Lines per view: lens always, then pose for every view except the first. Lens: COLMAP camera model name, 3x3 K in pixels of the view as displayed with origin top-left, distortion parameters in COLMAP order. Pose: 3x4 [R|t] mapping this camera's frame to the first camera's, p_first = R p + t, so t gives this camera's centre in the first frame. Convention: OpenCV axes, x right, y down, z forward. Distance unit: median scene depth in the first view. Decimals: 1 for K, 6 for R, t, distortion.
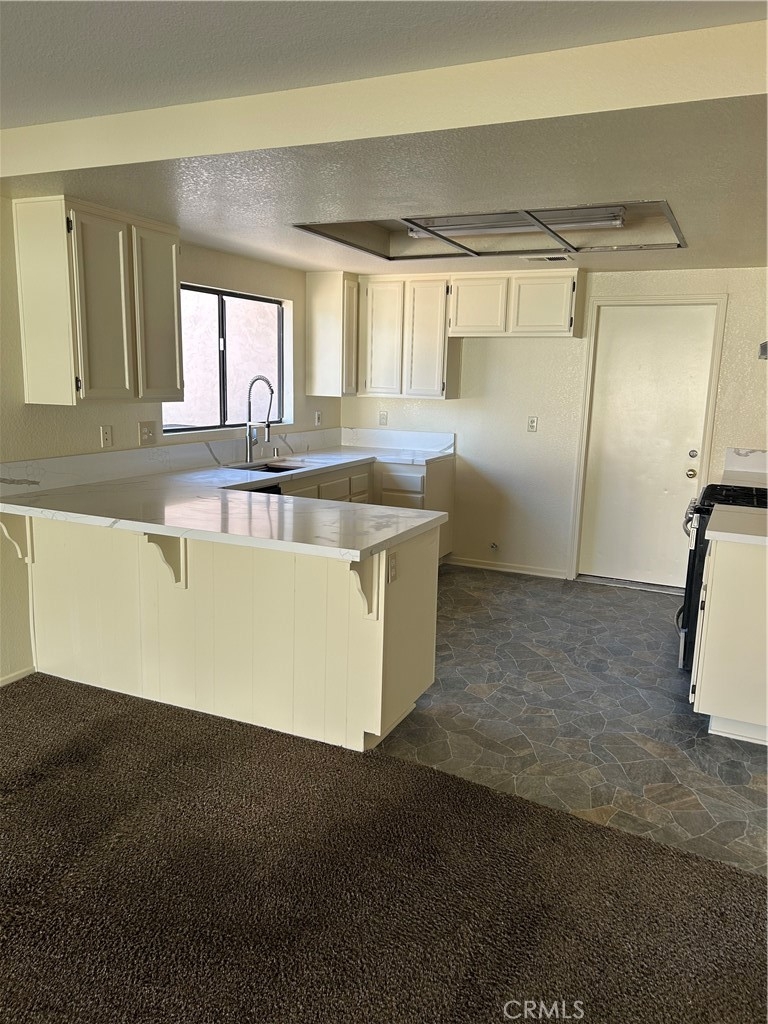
lens RADIAL K [[766.9, 0, 380.0], [0, 766.9, 521.8], [0, 0, 1]] dist [0.050721, -0.057338]
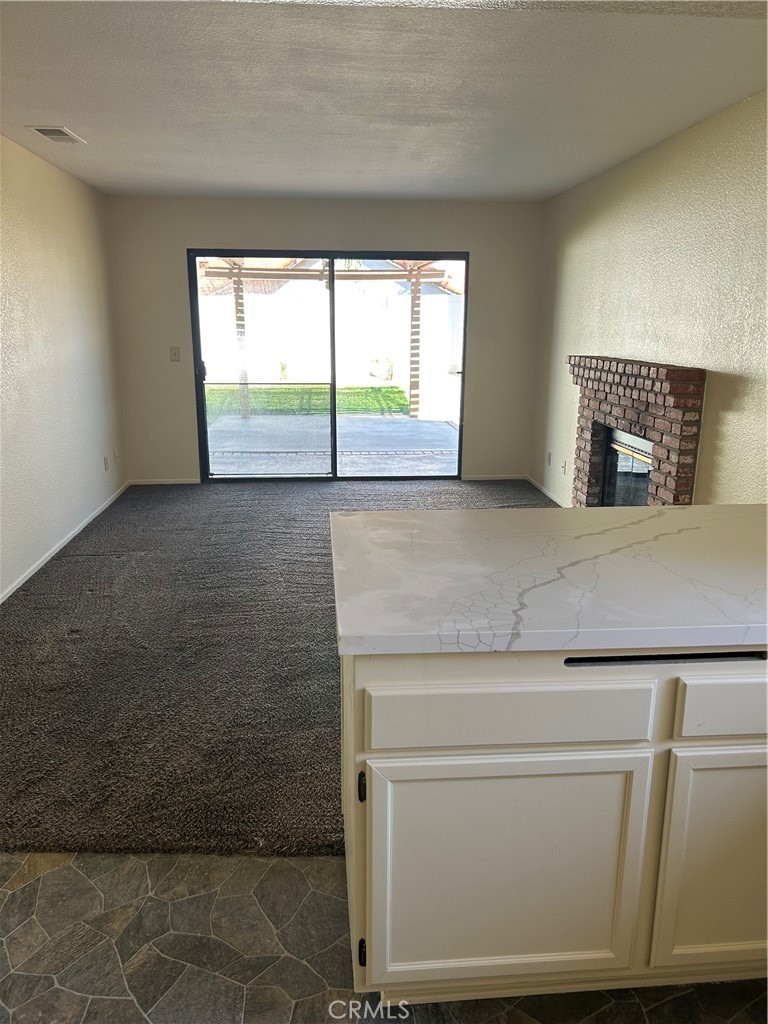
lens RADIAL K [[766.9, 0, 382.3], [0, 766.9, 511.0], [0, 0, 1]] dist [0.050721, -0.057338]
pose [[-0.865125, 0.101807, -0.491115, 0.176987], [-0.117104, 0.911119, 0.395157, -0.158913], [0.487693, 0.399372, -0.776310, 0.885711]]
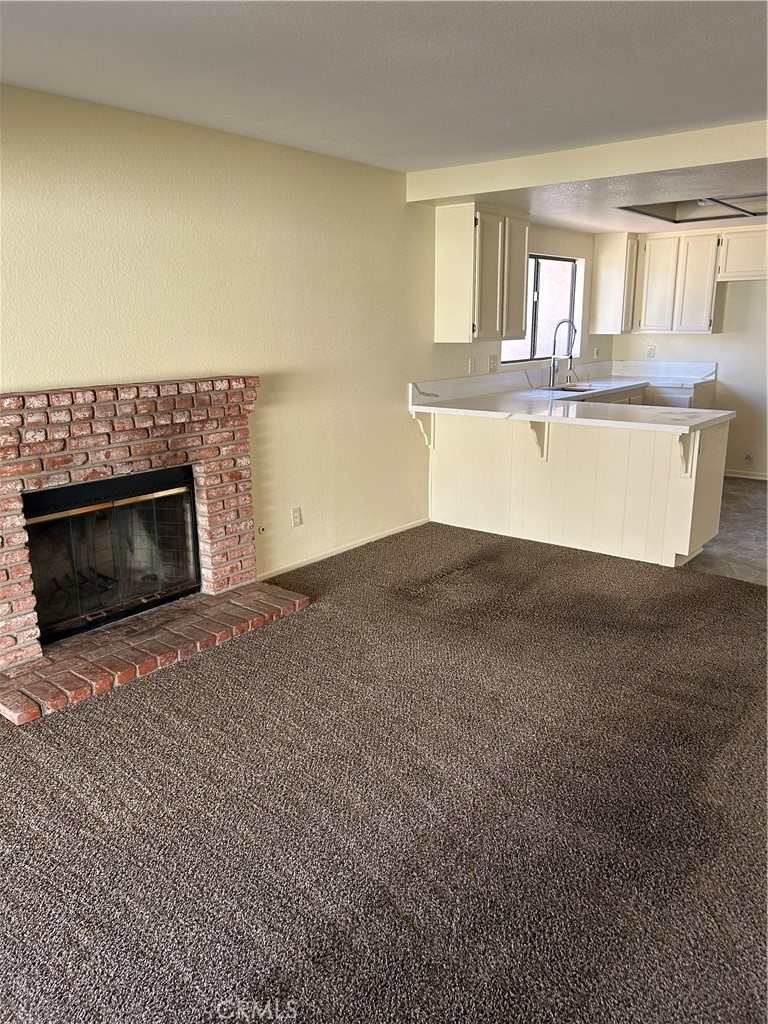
lens RADIAL K [[766.9, 0, 381.8], [0, 766.9, 516.1], [0, 0, 1]] dist [0.050721, -0.057338]
pose [[0.970152, 0.029689, -0.240672, -0.132886], [-0.015993, 0.998150, 0.058663, 0.073074], [0.241969, -0.053063, 0.968832, -0.368501]]
